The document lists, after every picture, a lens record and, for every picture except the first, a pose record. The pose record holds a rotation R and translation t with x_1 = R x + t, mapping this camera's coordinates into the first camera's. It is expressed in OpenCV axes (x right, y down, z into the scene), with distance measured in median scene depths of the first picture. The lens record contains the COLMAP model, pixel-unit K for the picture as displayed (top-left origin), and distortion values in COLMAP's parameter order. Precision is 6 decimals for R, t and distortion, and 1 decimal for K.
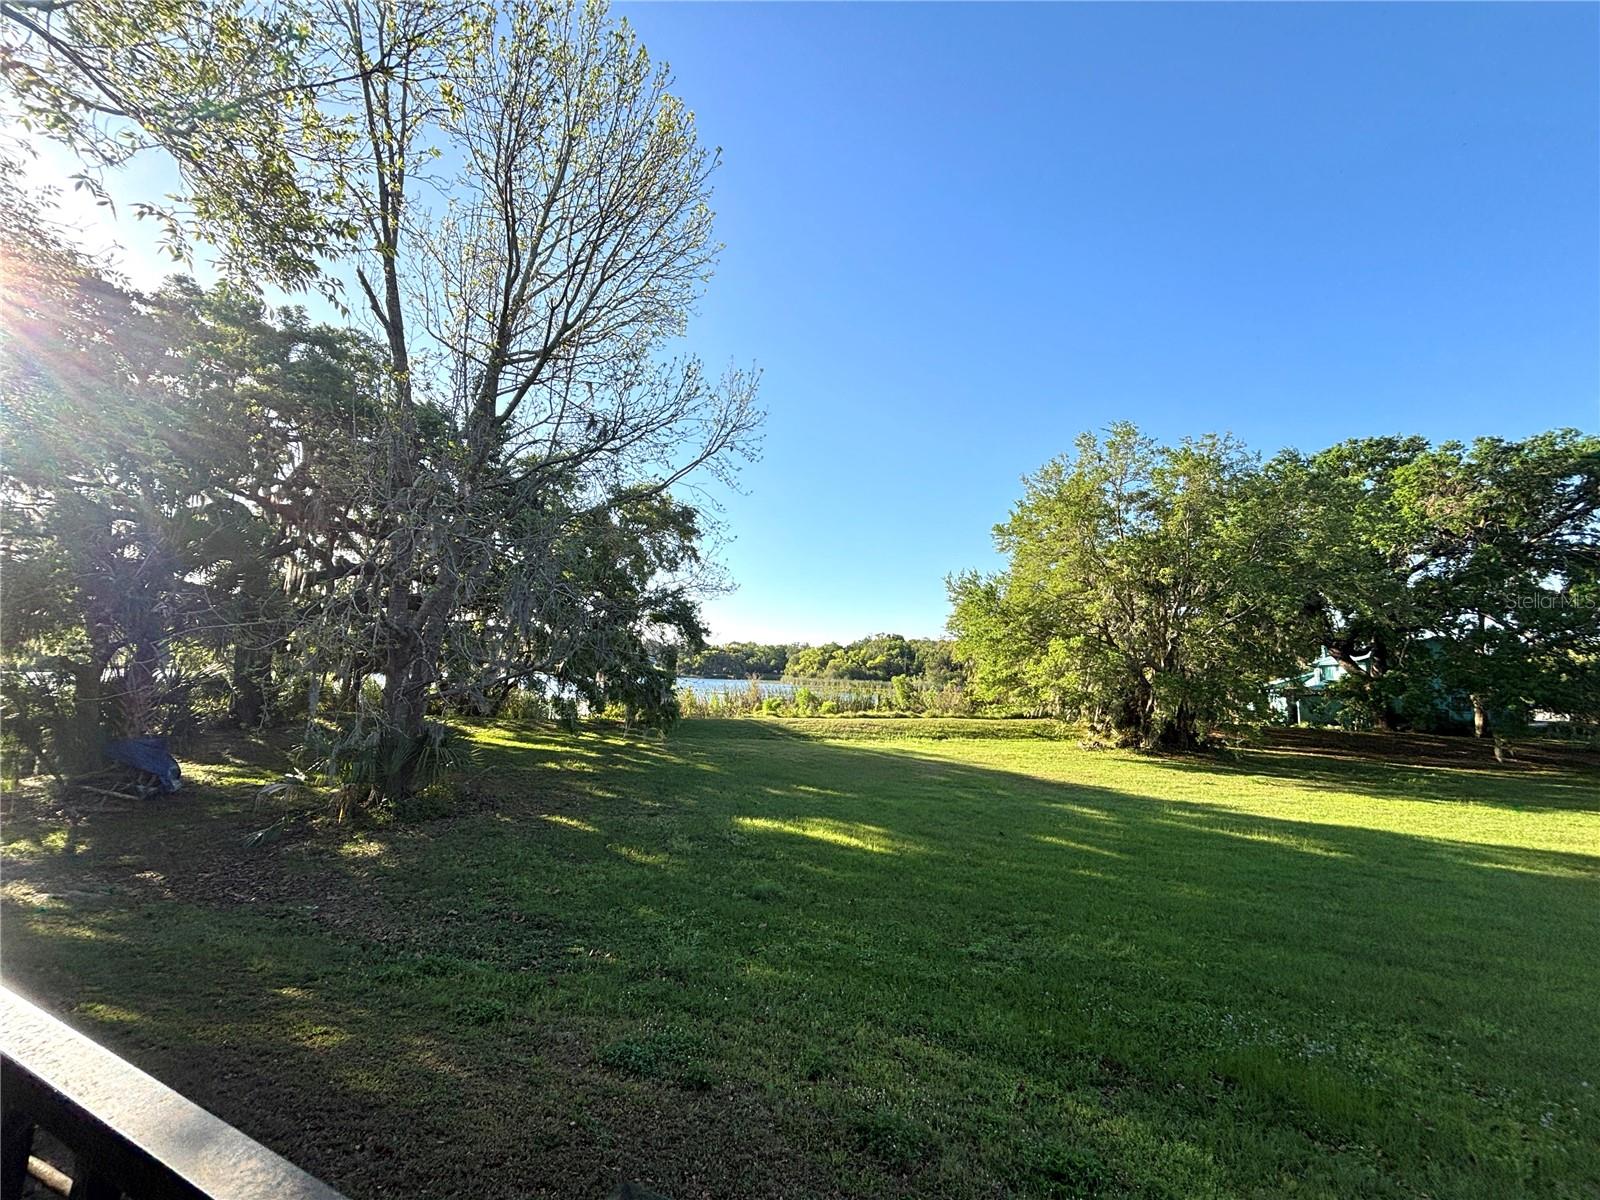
lens RADIAL K [[629.7, 0, 800.0], [0, 629.7, 600.0], [0, 0, 1]] dist [0.000575, 0.000159]
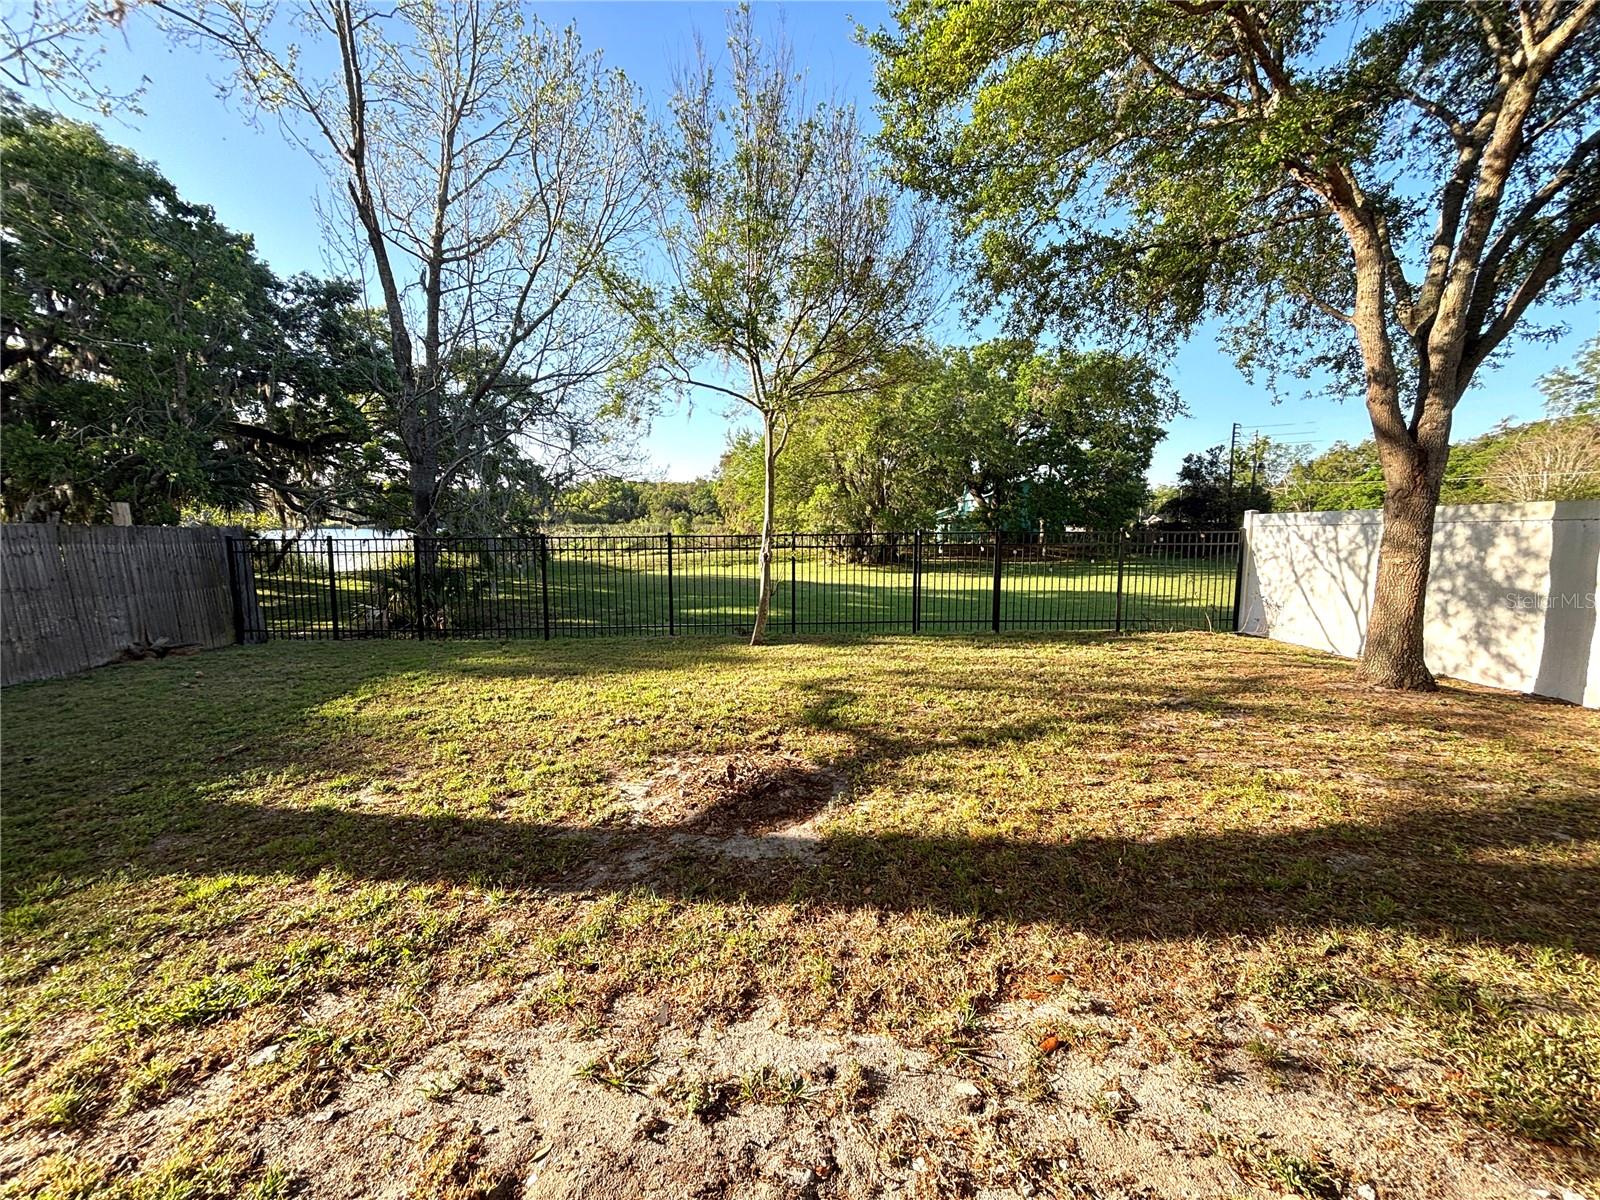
lens RADIAL K [[649.4, 0, 792.9], [0, 649.4, 605.7], [0, 0, 1]] dist [-0.000810, 0.000141]
pose [[0.900269, -0.087845, 0.426379, -0.195679], [-0.022098, 0.968945, 0.246286, -0.022319], [-0.434773, -0.231146, 0.870370, -0.189667]]
